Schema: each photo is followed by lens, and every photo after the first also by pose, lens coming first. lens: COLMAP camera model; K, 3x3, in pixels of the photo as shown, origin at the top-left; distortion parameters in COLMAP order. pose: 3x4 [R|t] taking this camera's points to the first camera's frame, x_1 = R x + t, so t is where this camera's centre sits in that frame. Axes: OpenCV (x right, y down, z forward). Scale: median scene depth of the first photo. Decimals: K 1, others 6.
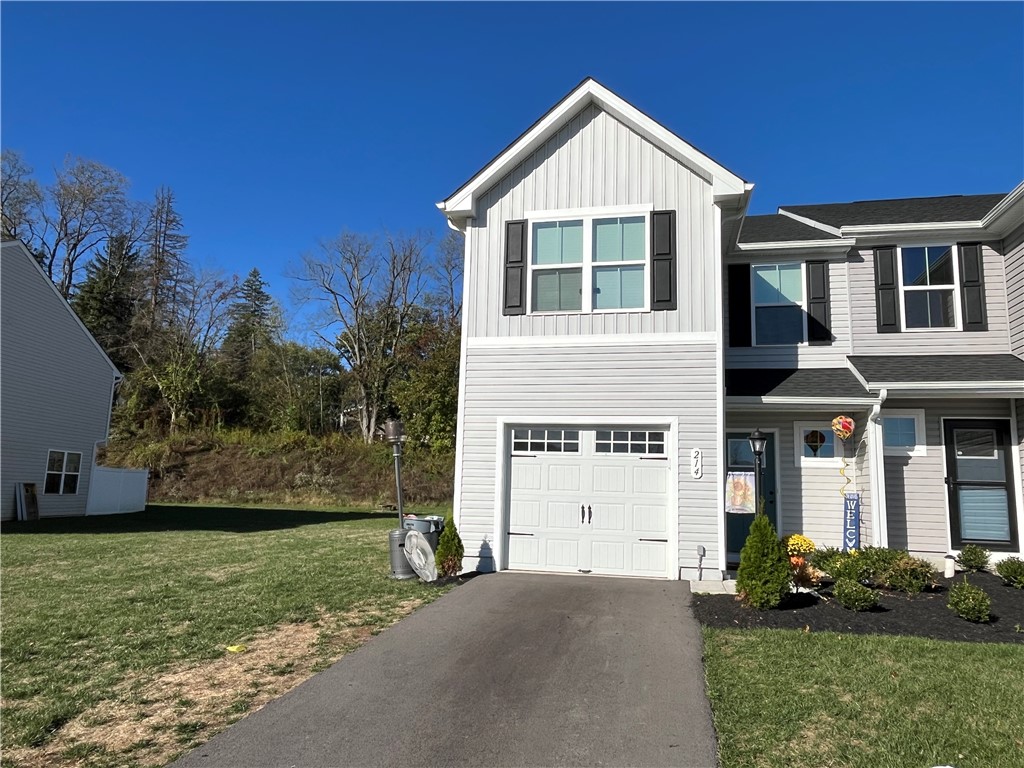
lens RADIAL K [[686.3, 0, 512.0], [0, 686.3, 384.0], [0, 0, 1]] dist [0.000196, 0.000610]
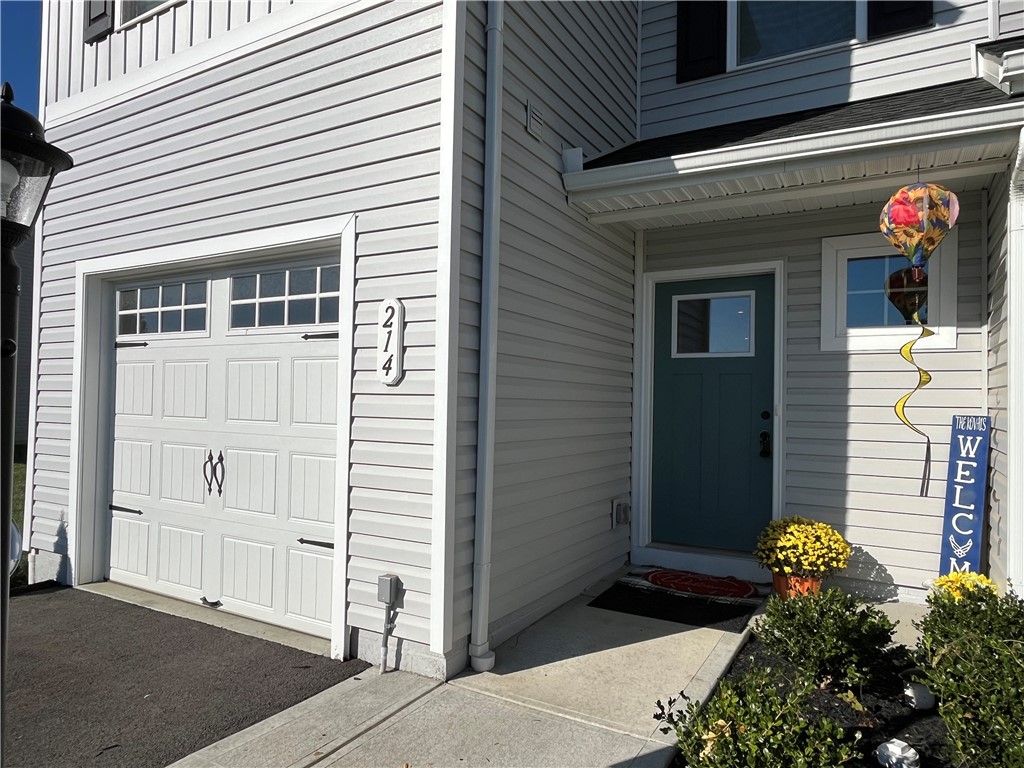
lens RADIAL K [[657.1, 0, 512.0], [0, 657.1, 384.0], [0, 0, 1]] dist [-0.004279, -0.001951]
pose [[0.956495, -0.021476, -0.290957, 0.385859], [0.058297, 0.991243, 0.118484, 0.091898], [0.285865, -0.130291, 0.949371, 0.636757]]
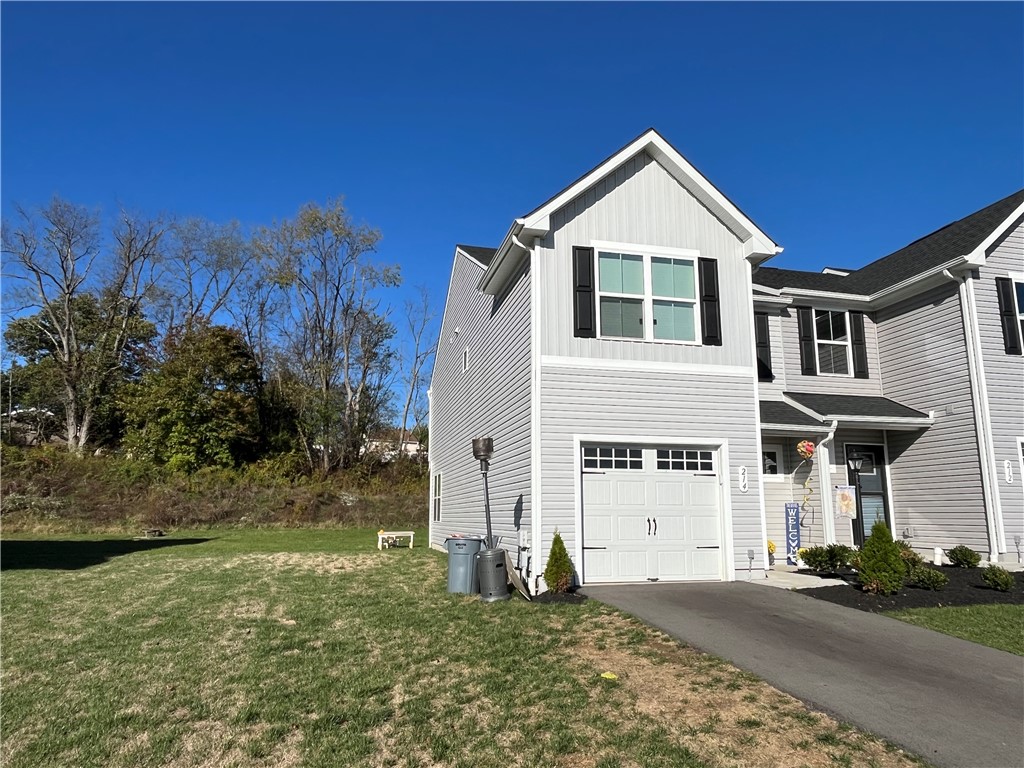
lens RADIAL K [[686.3, 0, 512.0], [0, 686.3, 384.0], [0, 0, 1]] dist [0.000196, 0.000610]
pose [[0.897500, 0.056627, 0.437364, -0.549103], [-0.046400, 0.998343, -0.034042, 0.011149], [-0.438566, 0.010259, 0.898640, 0.112499]]
